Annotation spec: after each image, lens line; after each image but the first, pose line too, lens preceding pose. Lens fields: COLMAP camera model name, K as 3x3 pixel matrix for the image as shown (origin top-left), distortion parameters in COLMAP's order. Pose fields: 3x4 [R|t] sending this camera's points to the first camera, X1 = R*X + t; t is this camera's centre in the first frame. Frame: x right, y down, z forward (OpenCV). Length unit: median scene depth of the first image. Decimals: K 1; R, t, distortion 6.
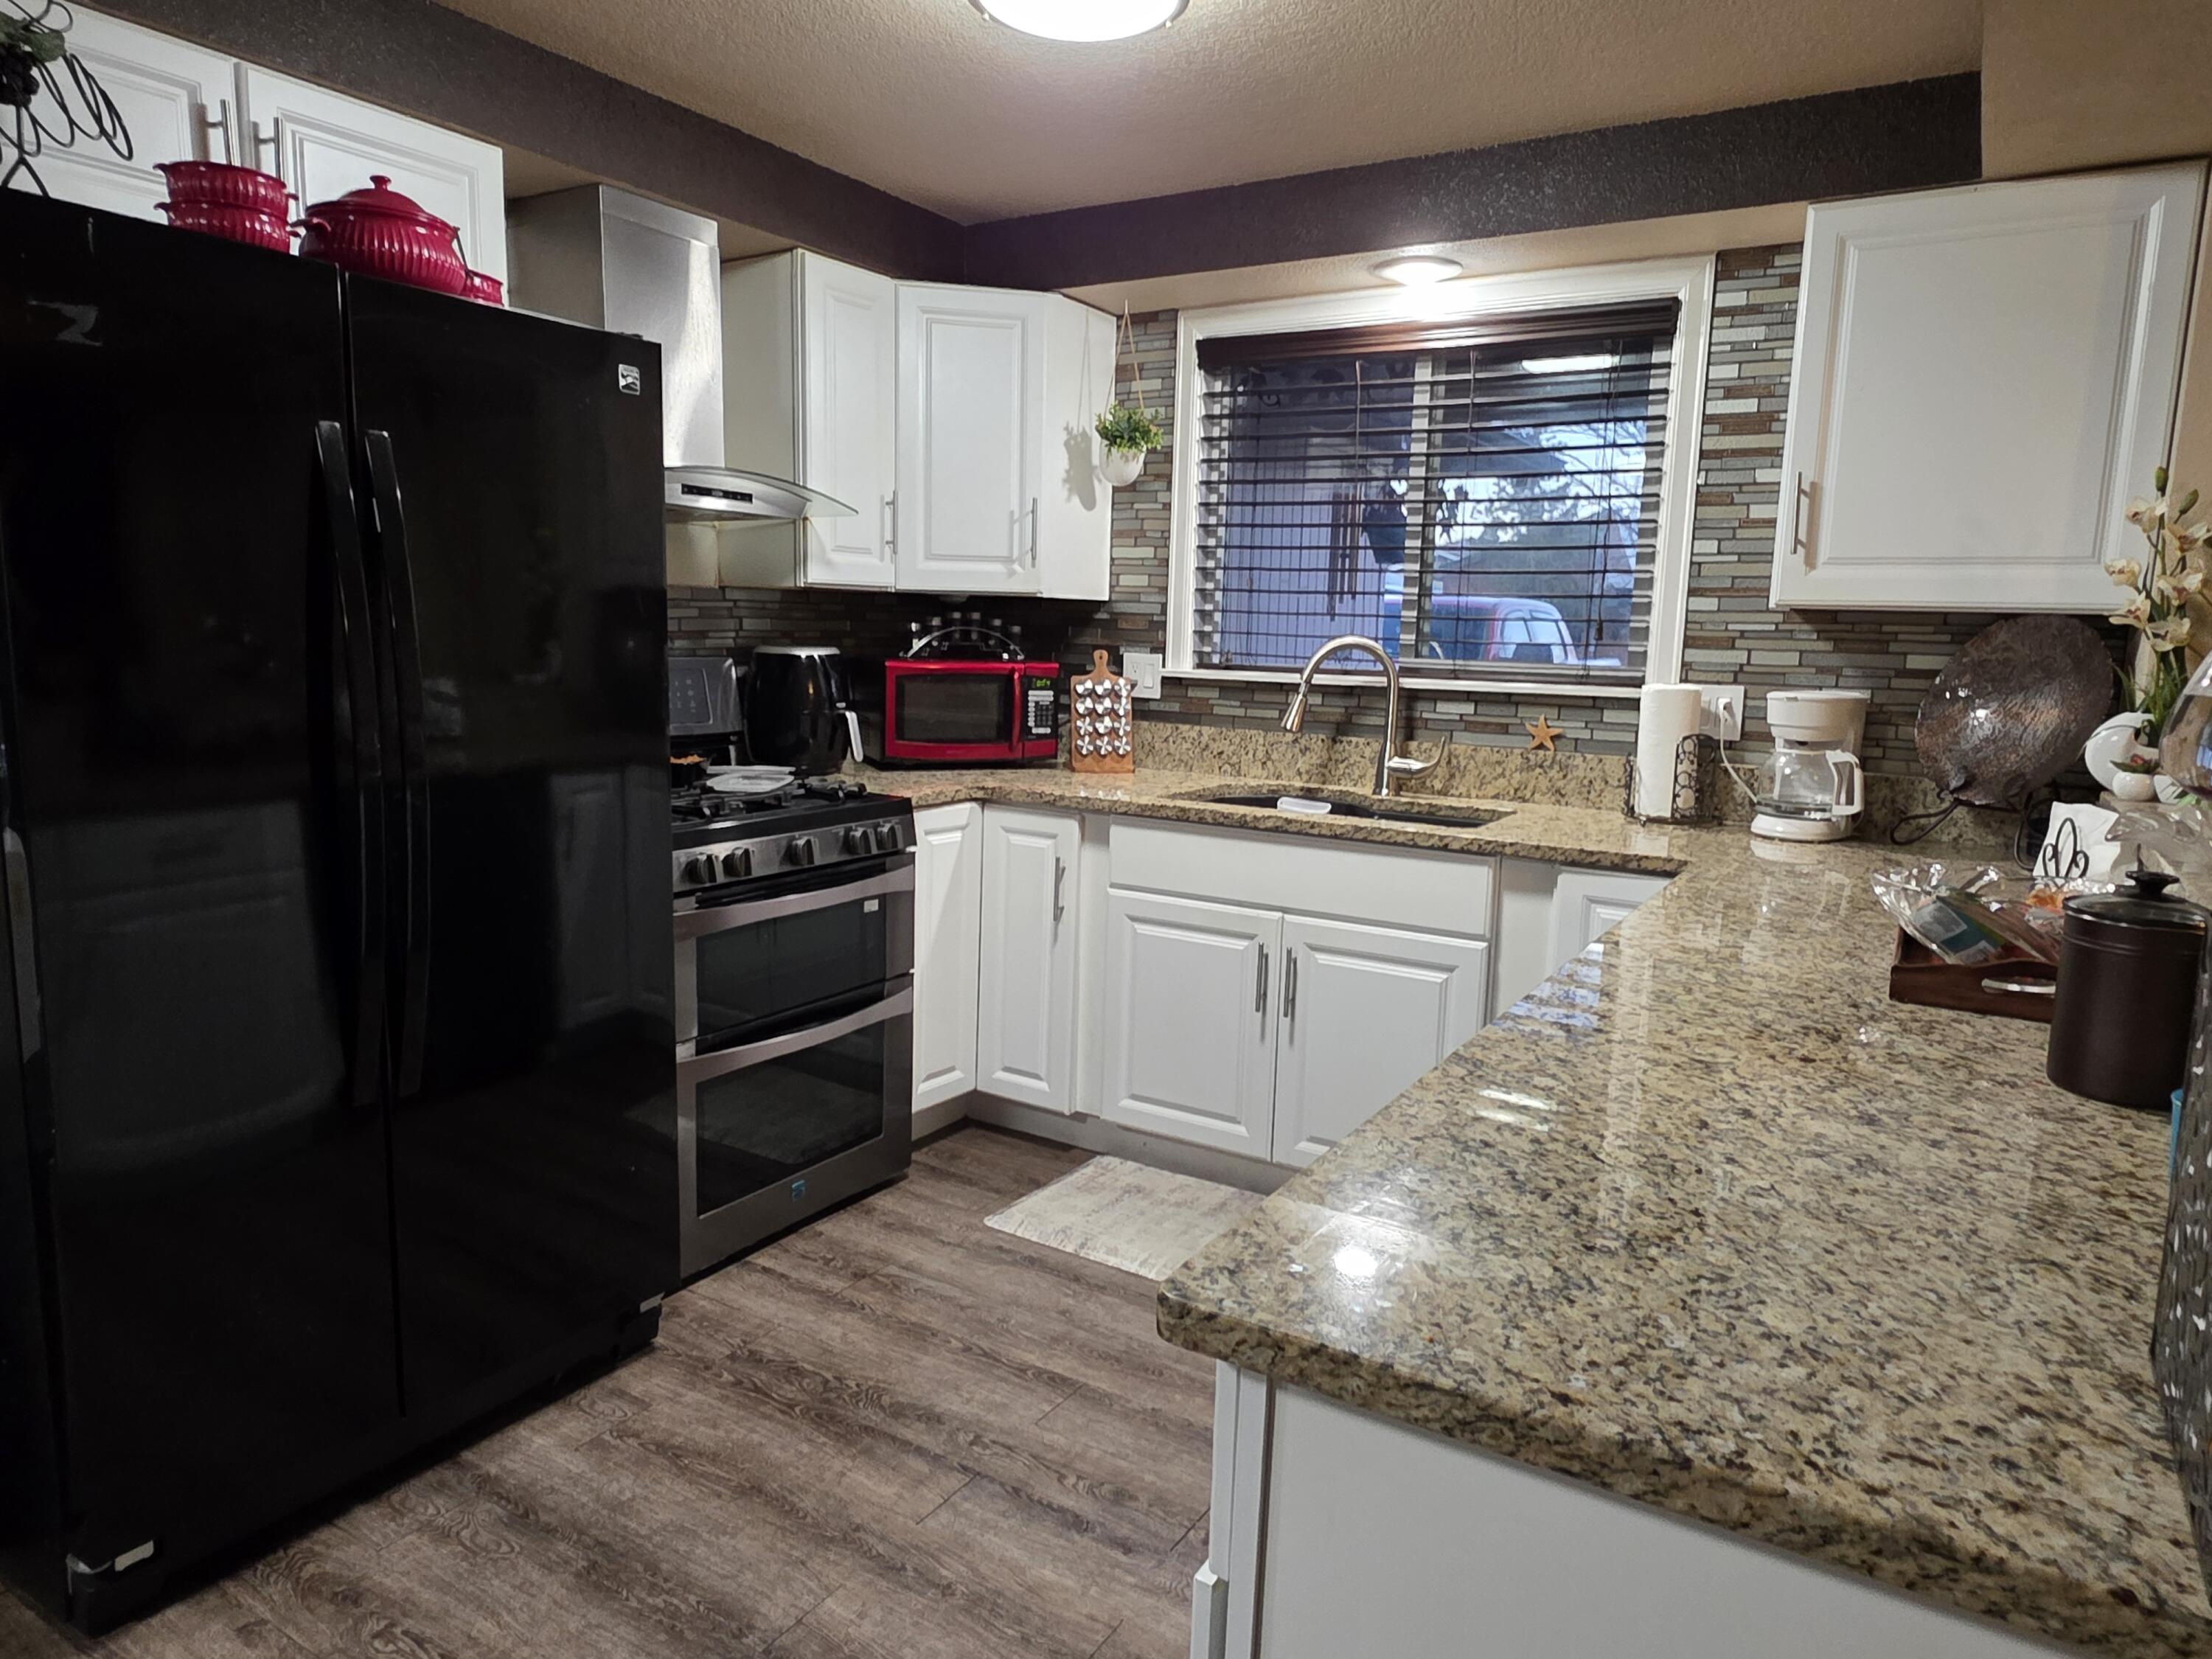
lens RADIAL K [[1423.0, 0, 1067.1], [0, 1423.0, 826.7], [0, 0, 1]] dist [0.001131, 0.001357]
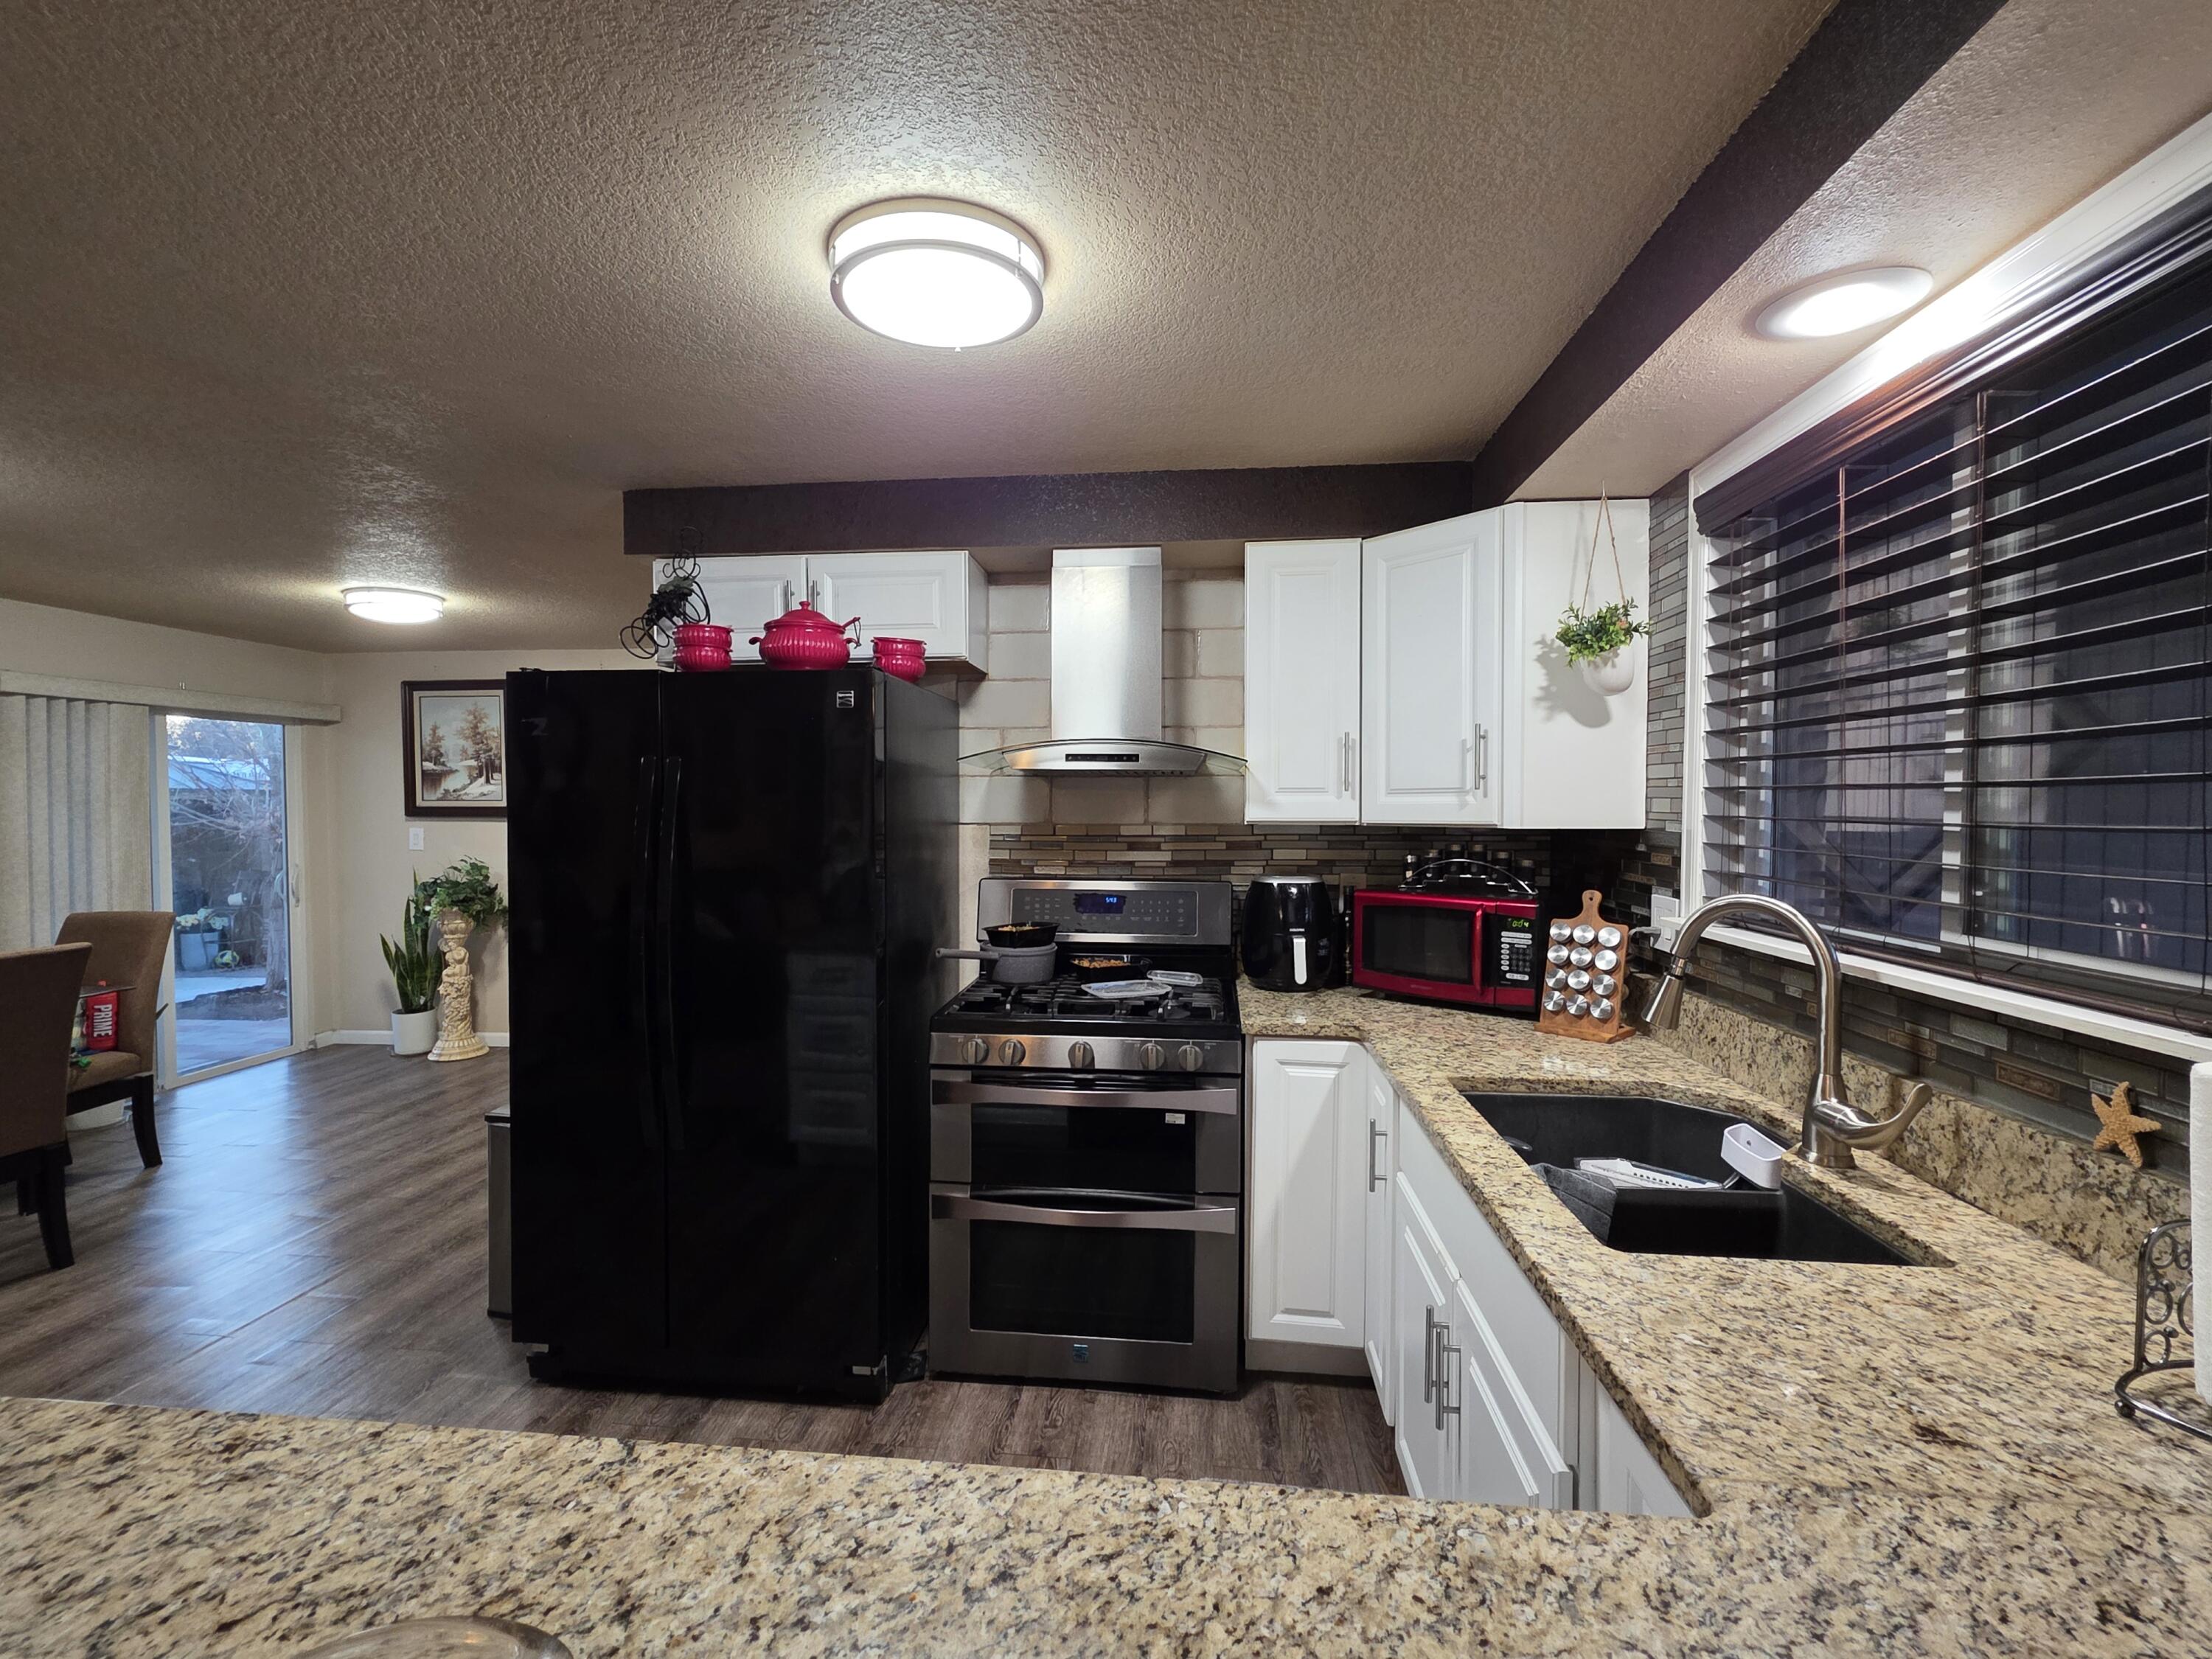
lens RADIAL K [[988.7, 0, 1077.0], [0, 988.7, 834.0], [0, 0, 1]] dist [0.001378, 0.001589]
pose [[0.436330, -0.001448, -0.899786, 0.567929], [-0.117483, 0.991346, -0.058566, -0.119045], [0.892084, 0.131264, 0.432384, 0.645210]]
